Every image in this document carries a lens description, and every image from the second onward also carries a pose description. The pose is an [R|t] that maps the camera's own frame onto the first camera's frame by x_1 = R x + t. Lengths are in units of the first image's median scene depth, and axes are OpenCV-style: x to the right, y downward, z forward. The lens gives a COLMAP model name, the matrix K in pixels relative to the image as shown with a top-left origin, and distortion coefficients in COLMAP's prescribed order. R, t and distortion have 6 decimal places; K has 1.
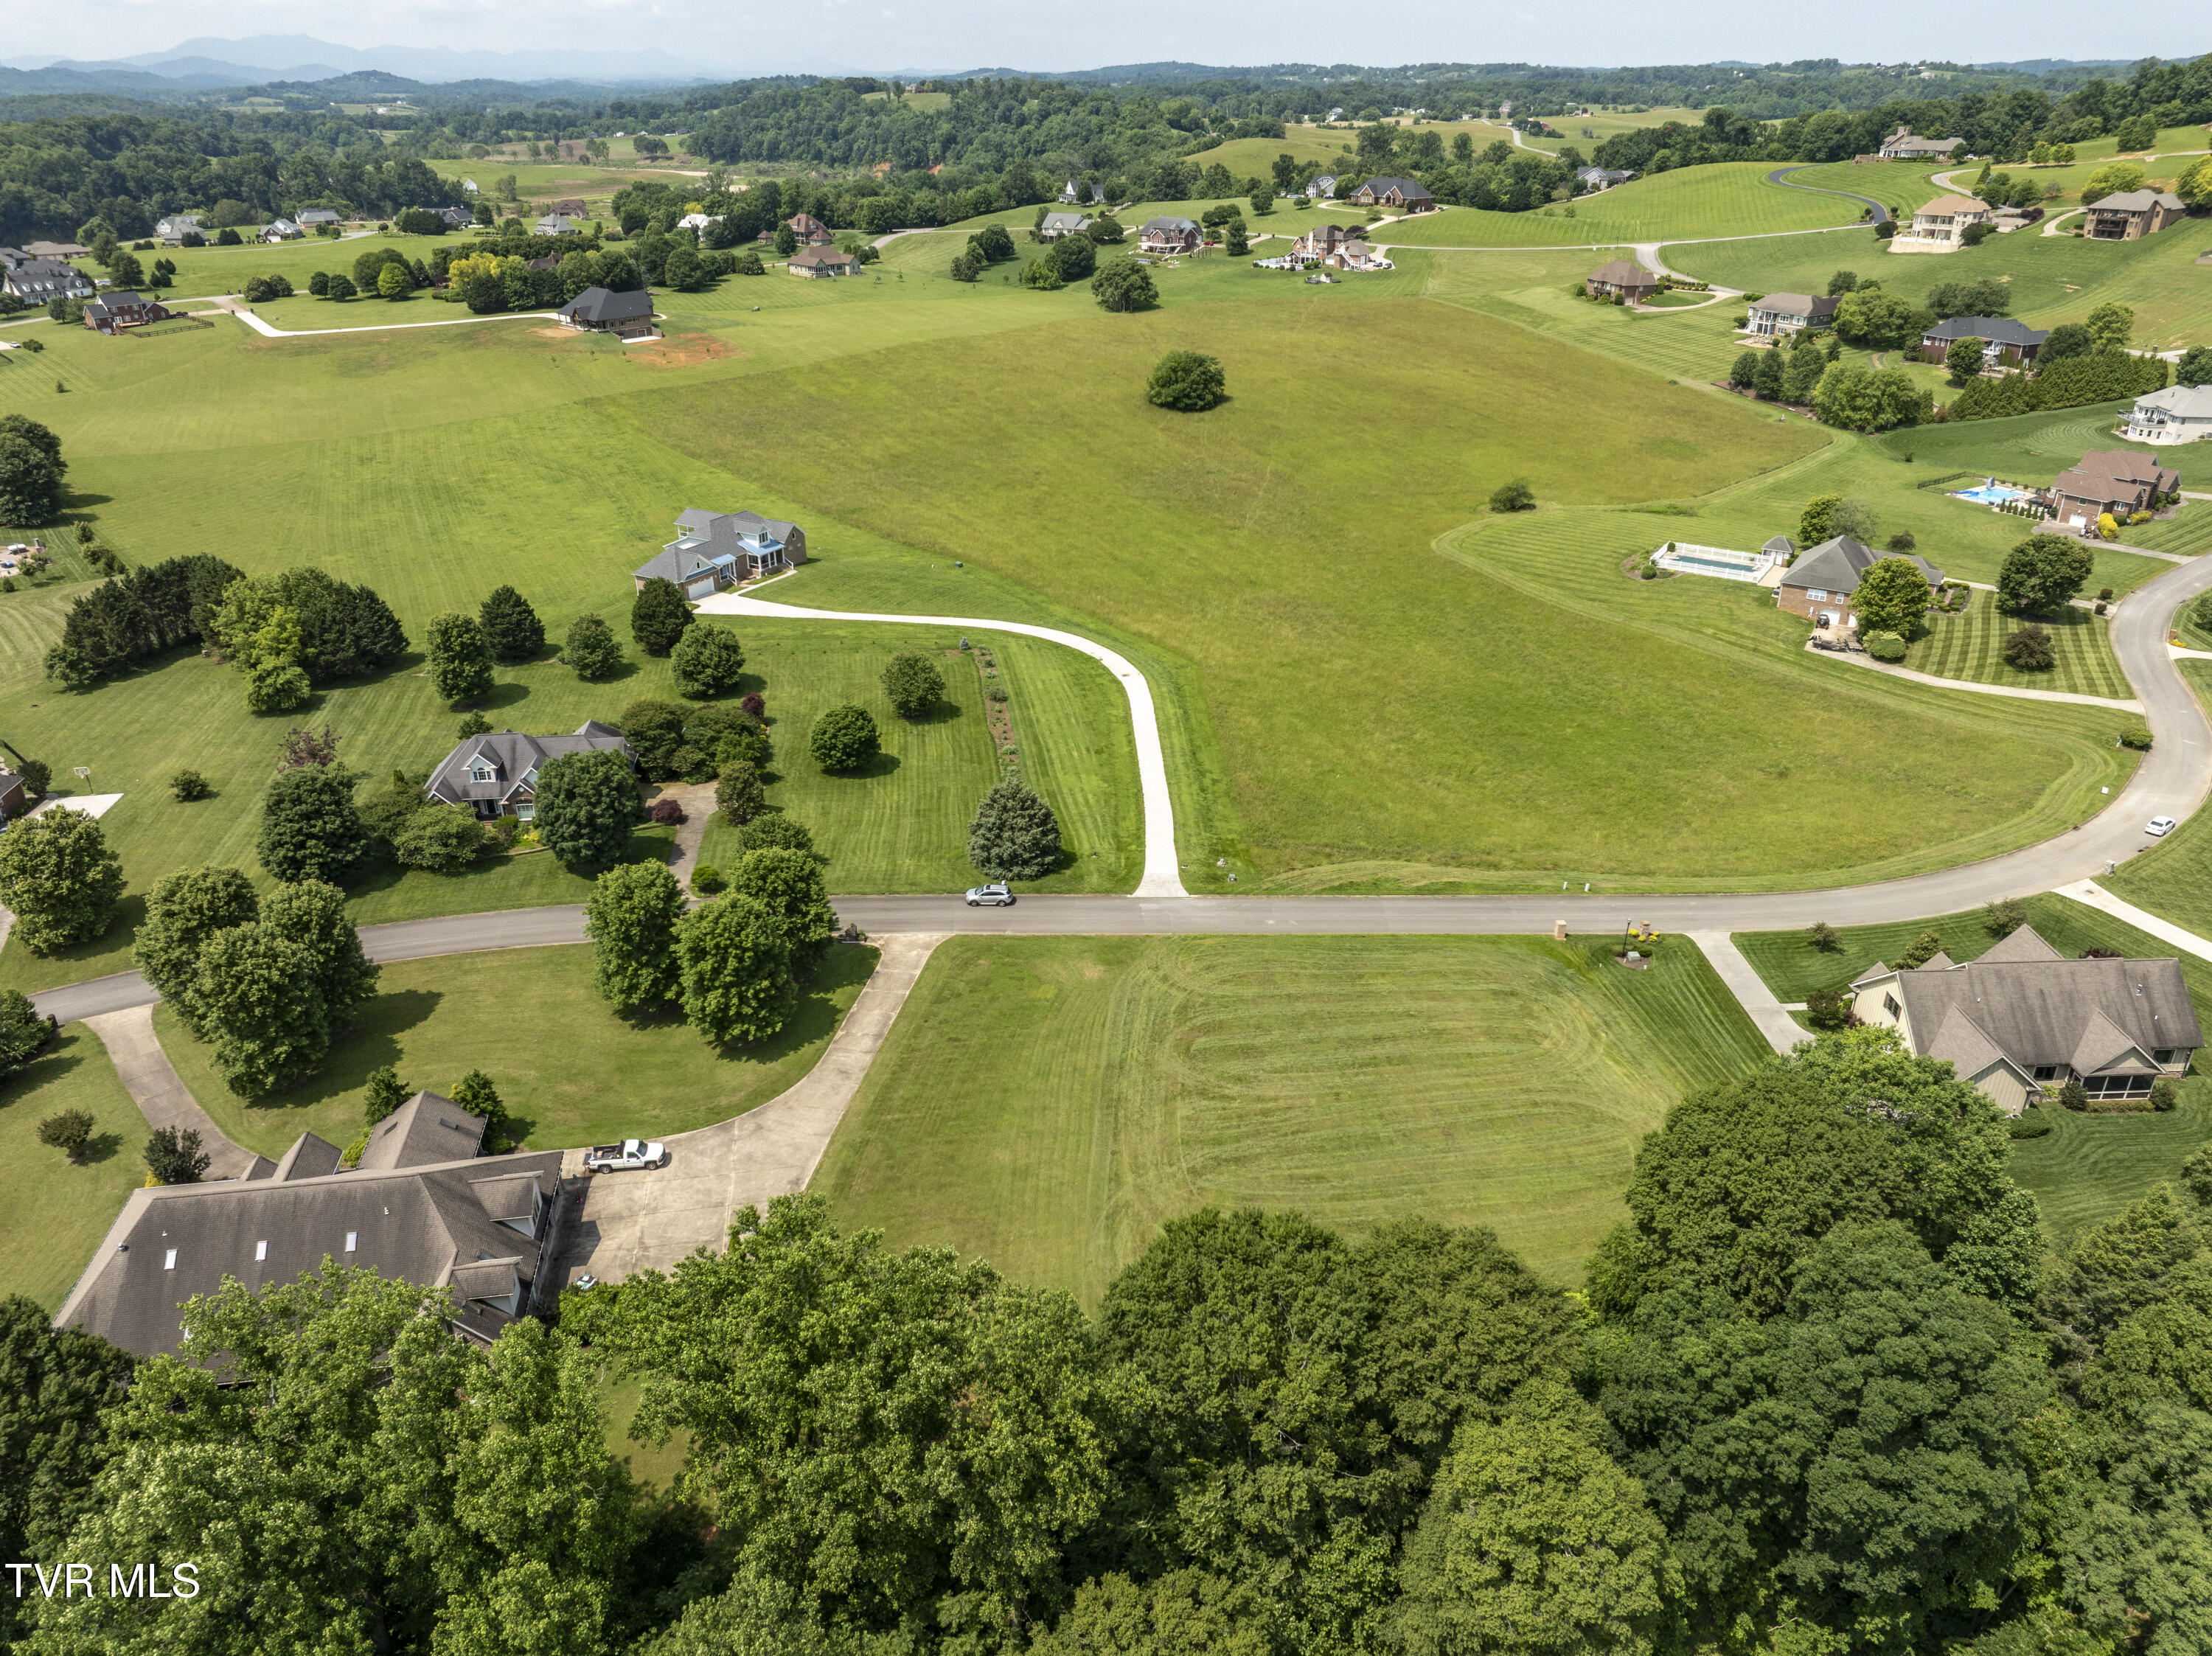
lens RADIAL K [[1557.0, 0, 1114.3], [0, 1557.0, 822.3], [0, 0, 1]] dist [-0.038834, 0.005892]
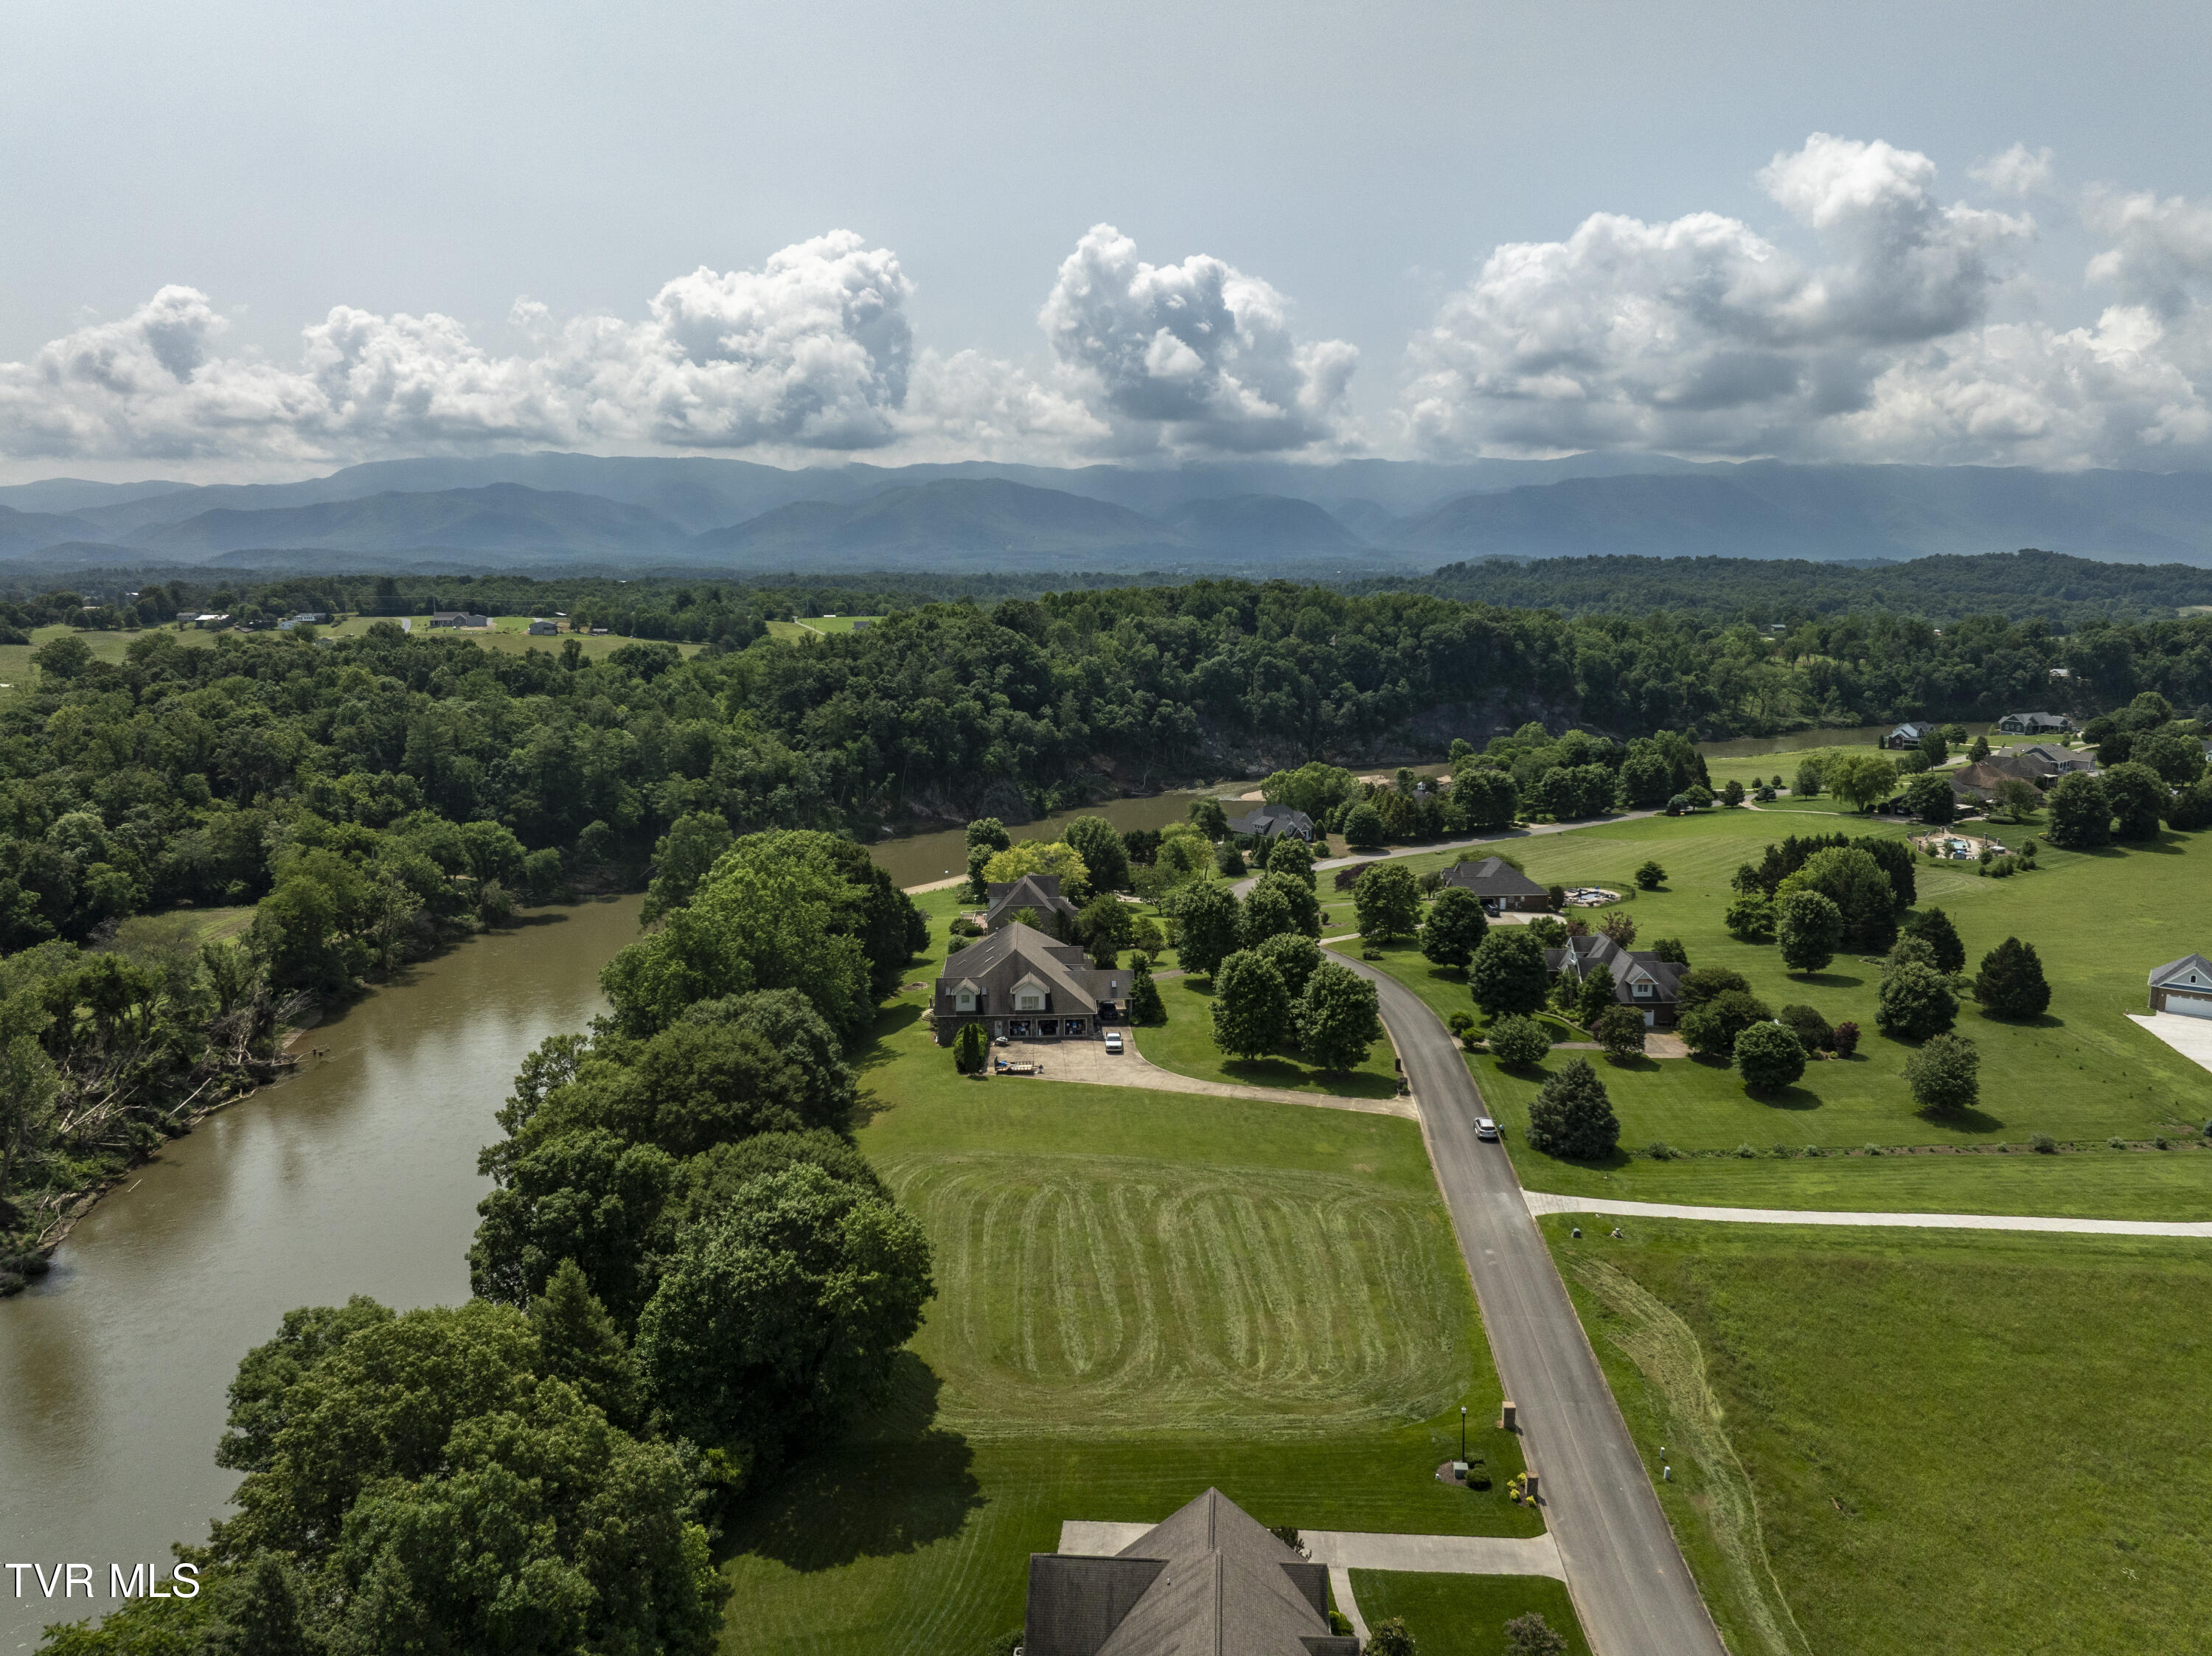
lens RADIAL K [[1557.0, 0, 1116.5], [0, 1557.0, 827.3], [0, 0, 1]] dist [-0.038834, 0.005892]
pose [[-0.104361, 0.164134, -0.980902, 0.400856], [-0.433342, 0.880235, 0.193394, -0.096469], [0.895167, 0.445249, -0.020736, 0.298820]]
